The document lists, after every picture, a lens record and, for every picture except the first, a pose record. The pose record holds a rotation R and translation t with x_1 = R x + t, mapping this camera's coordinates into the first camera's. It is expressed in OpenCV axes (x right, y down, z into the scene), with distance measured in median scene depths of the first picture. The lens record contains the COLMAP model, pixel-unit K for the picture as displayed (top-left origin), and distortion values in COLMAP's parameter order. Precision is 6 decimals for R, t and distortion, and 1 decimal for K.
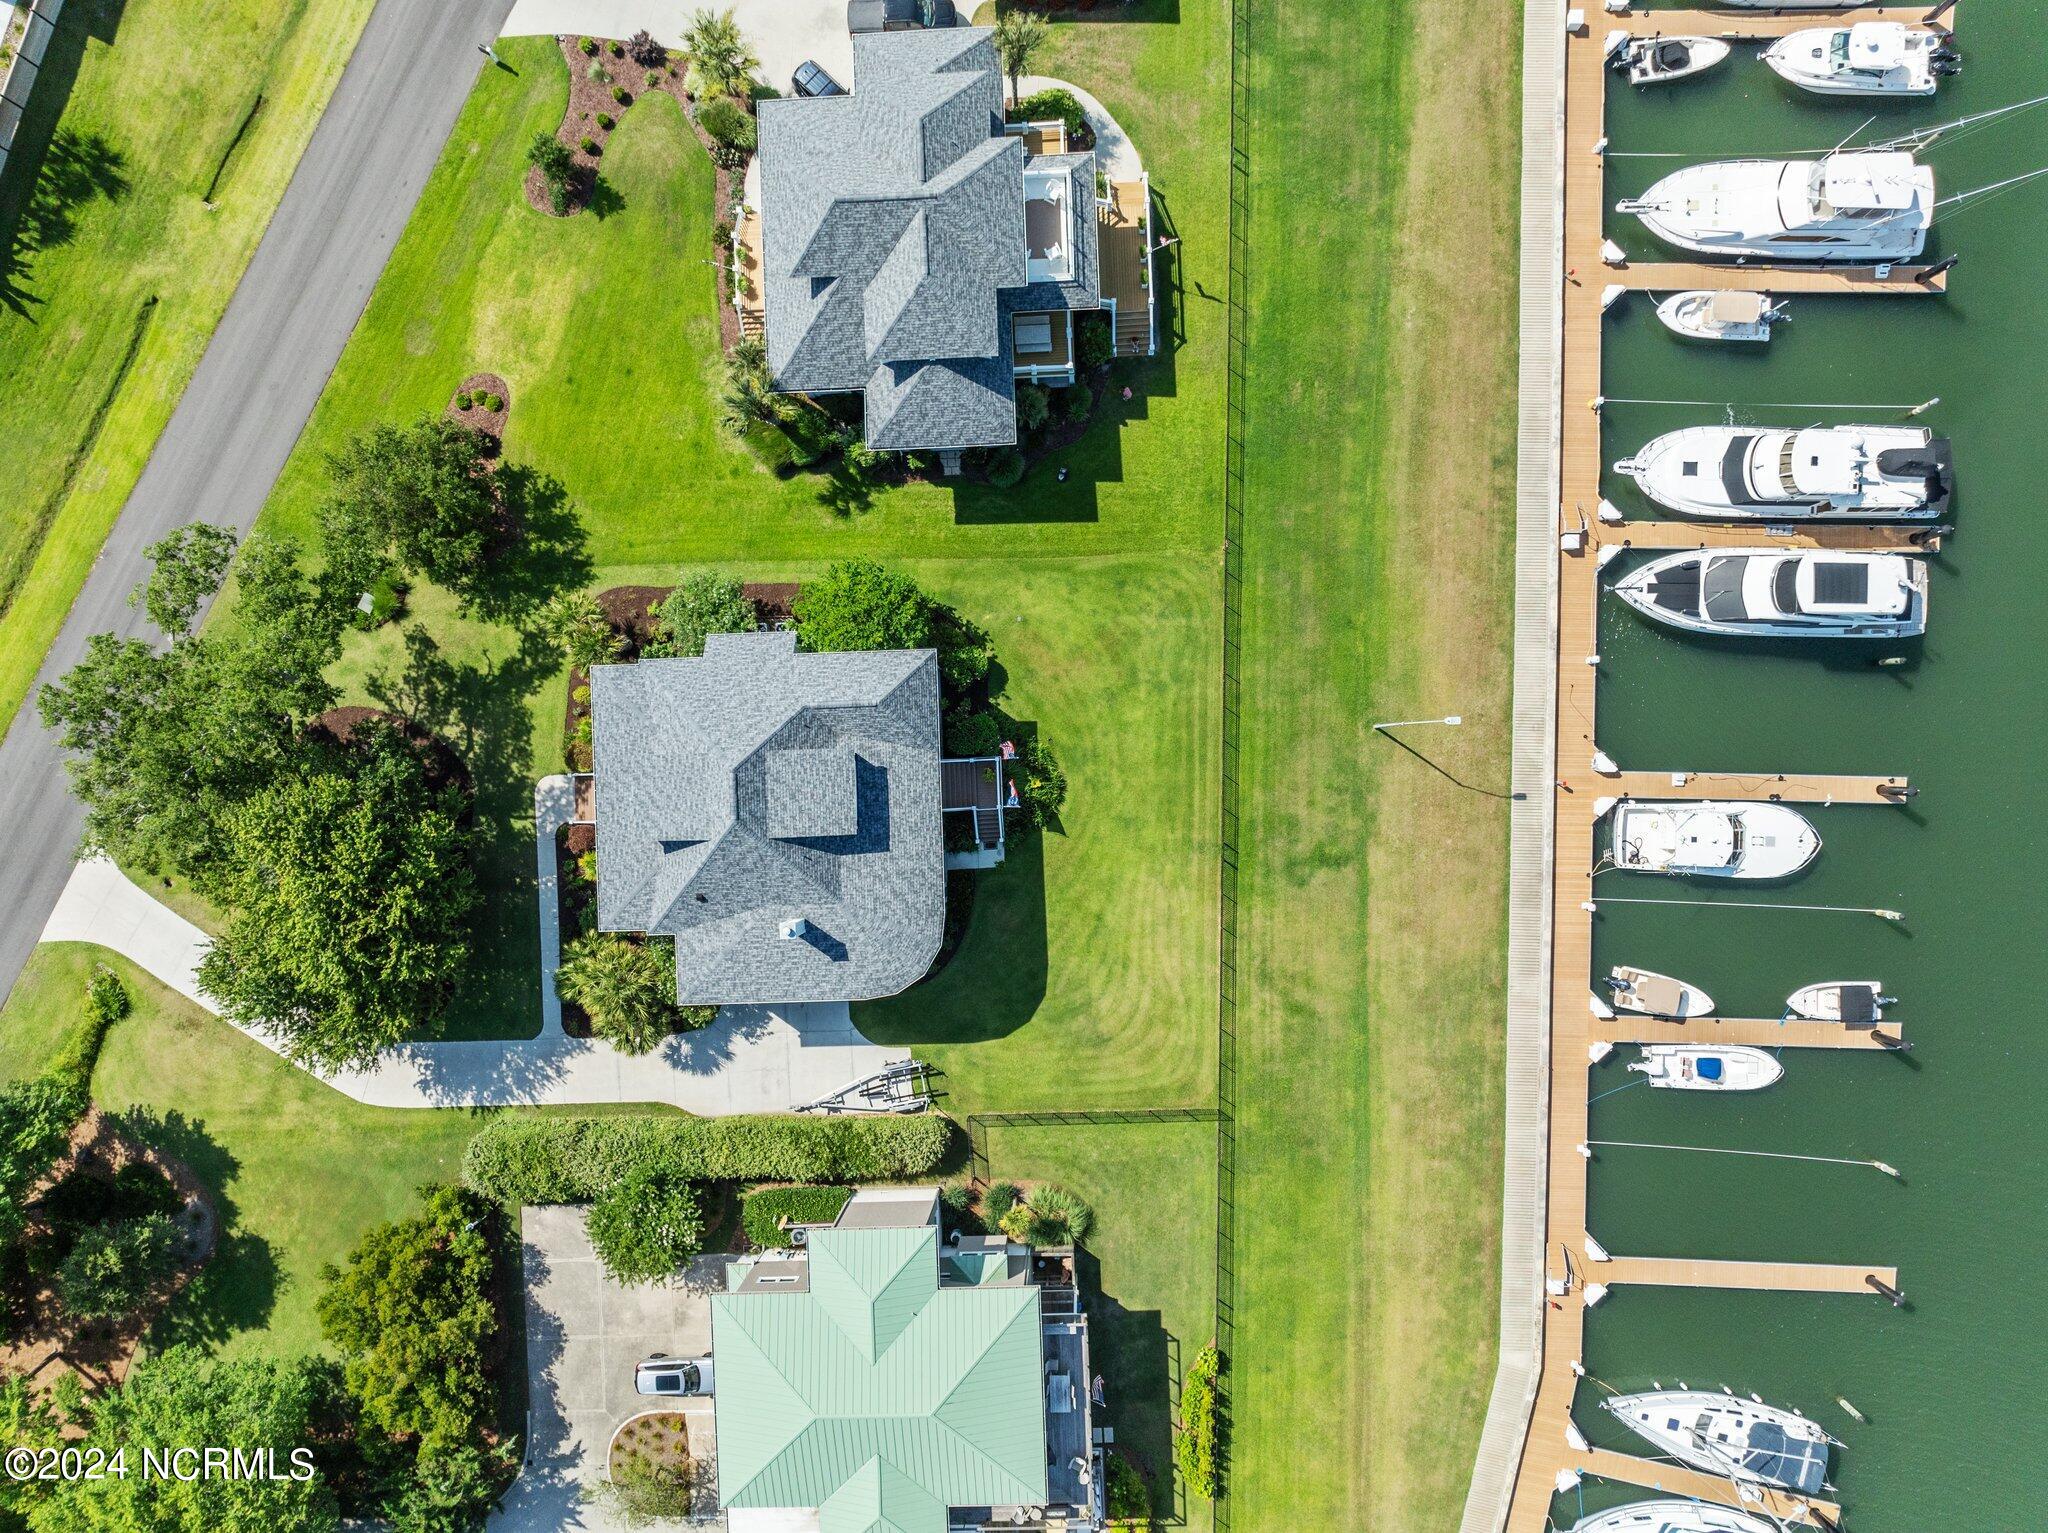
lens RADIAL K [[1437.9, 0, 1024.0], [0, 1437.9, 766.5], [0, 0, 1]] dist [-0.008630, -0.003553]
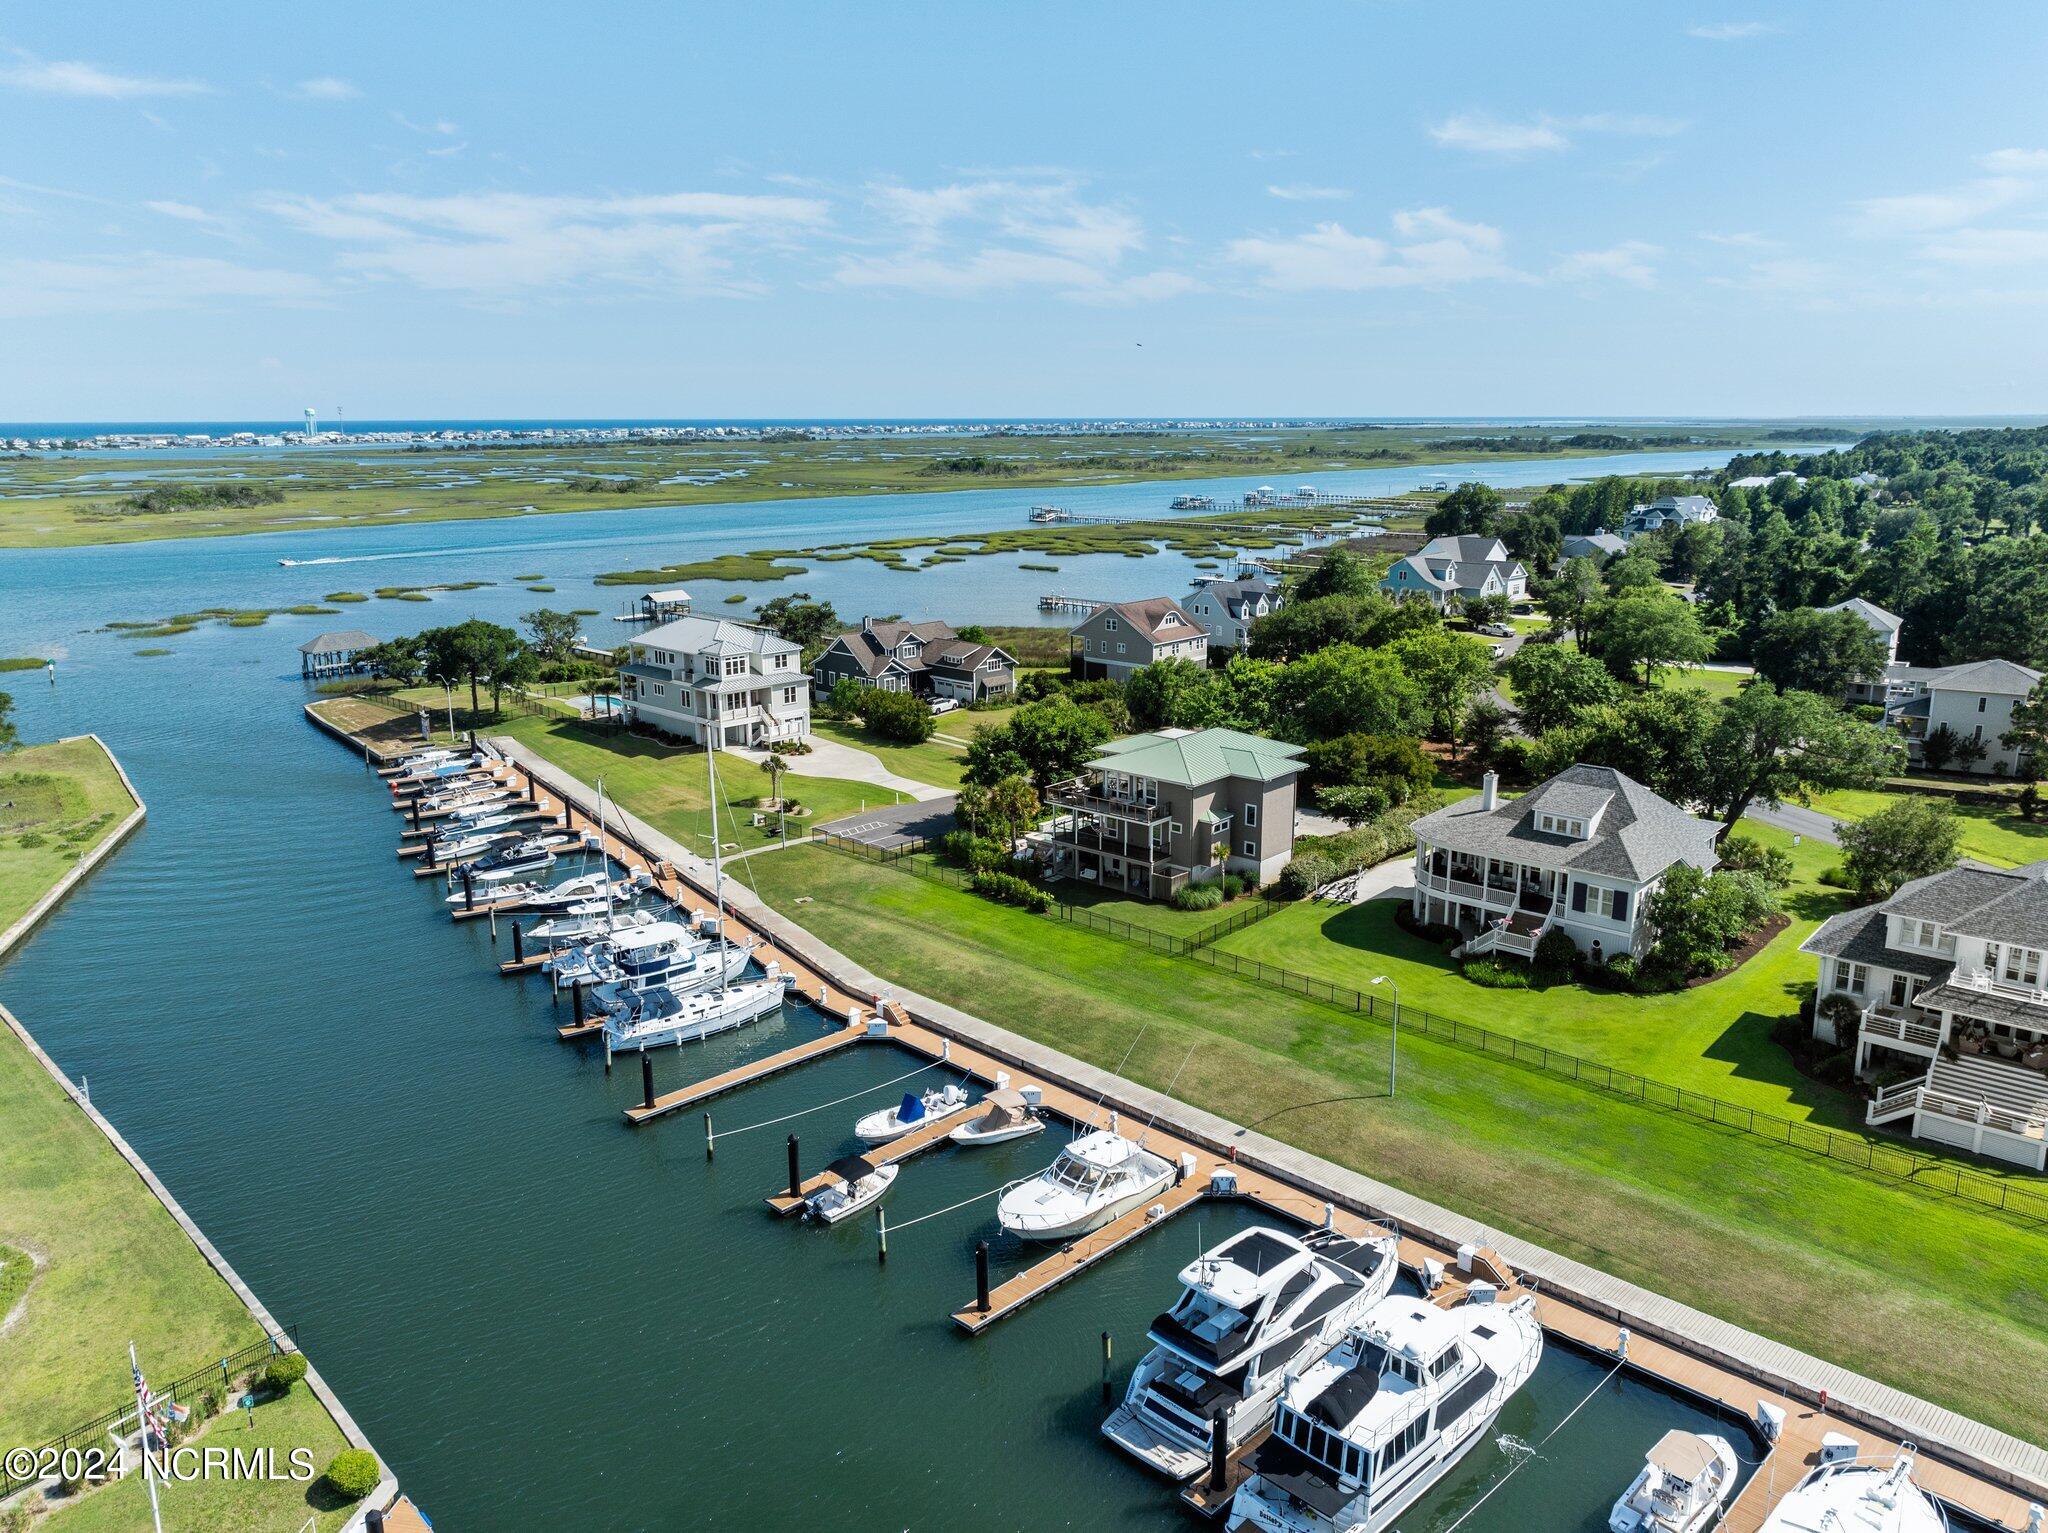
lens RADIAL K [[1472.0, 0, 1024.0], [0, 1472.0, 766.5], [0, 0, 1]] dist [-0.010429, -0.005406]
pose [[-0.690435, 0.182071, -0.700107, 1.095731], [-0.723193, -0.150887, 0.673963, -0.498052], [0.017072, 0.971639, 0.235850, 0.535535]]
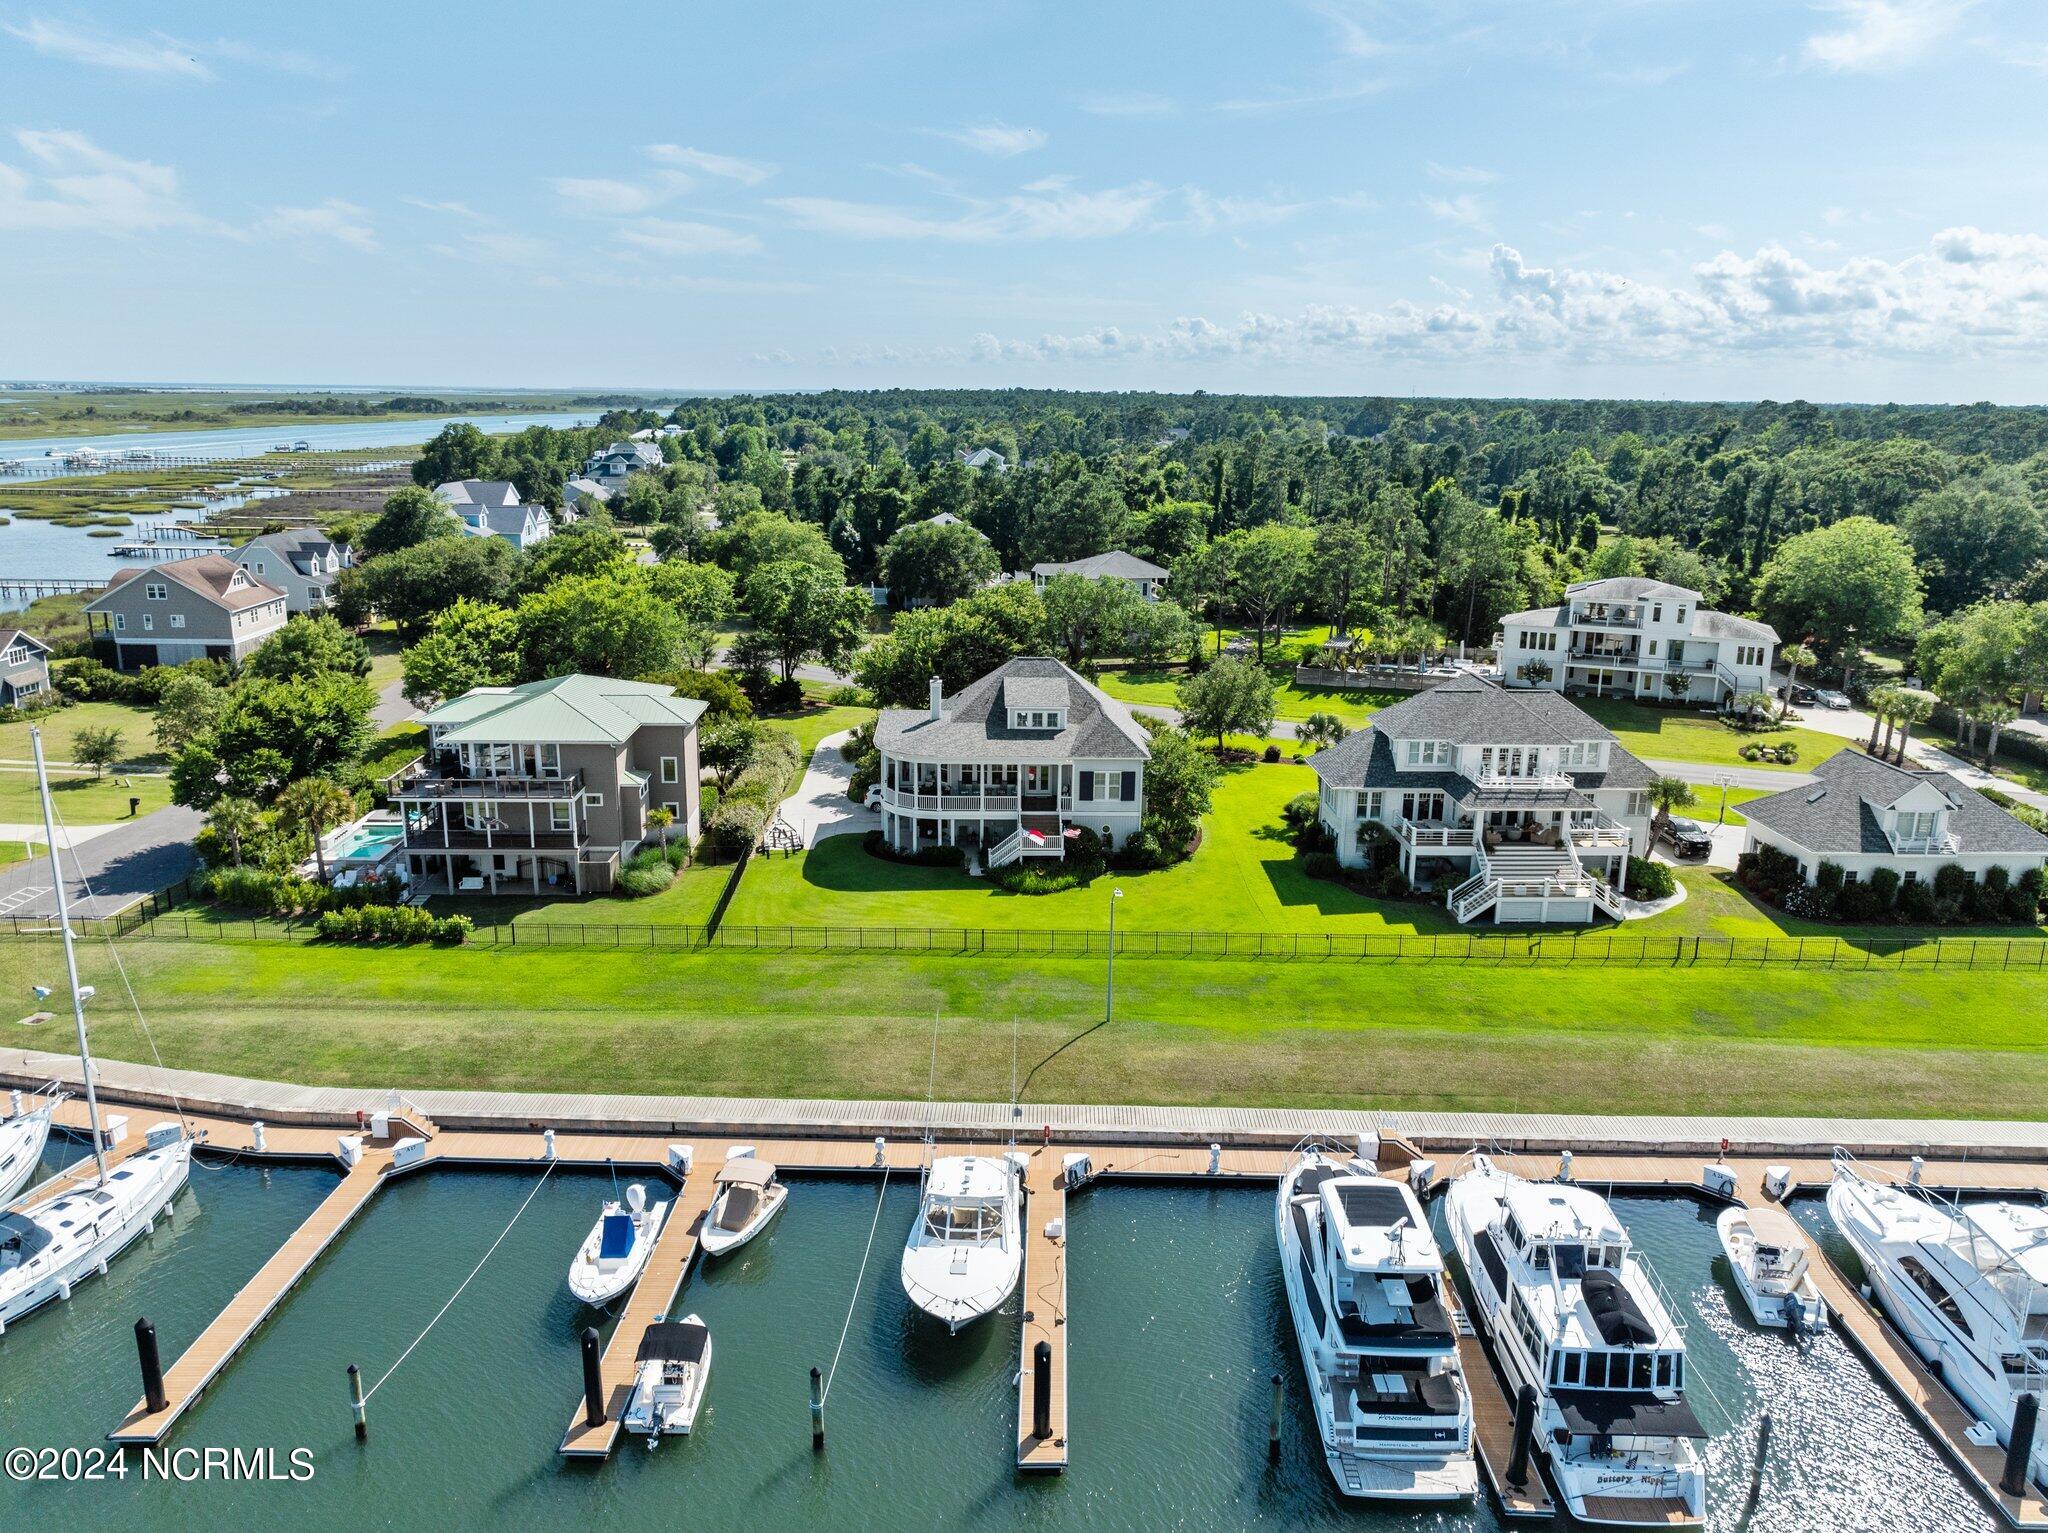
lens RADIAL K [[1479.5, 0, 1024.0], [0, 1479.5, 766.5], [0, 0, 1]] dist [-0.000165, -0.004711]
pose [[0.007110, 0.254919, -0.966936, 1.090558], [-0.999913, -0.008926, -0.009706, 0.032152], [-0.011105, 0.966921, 0.254834, 0.617586]]
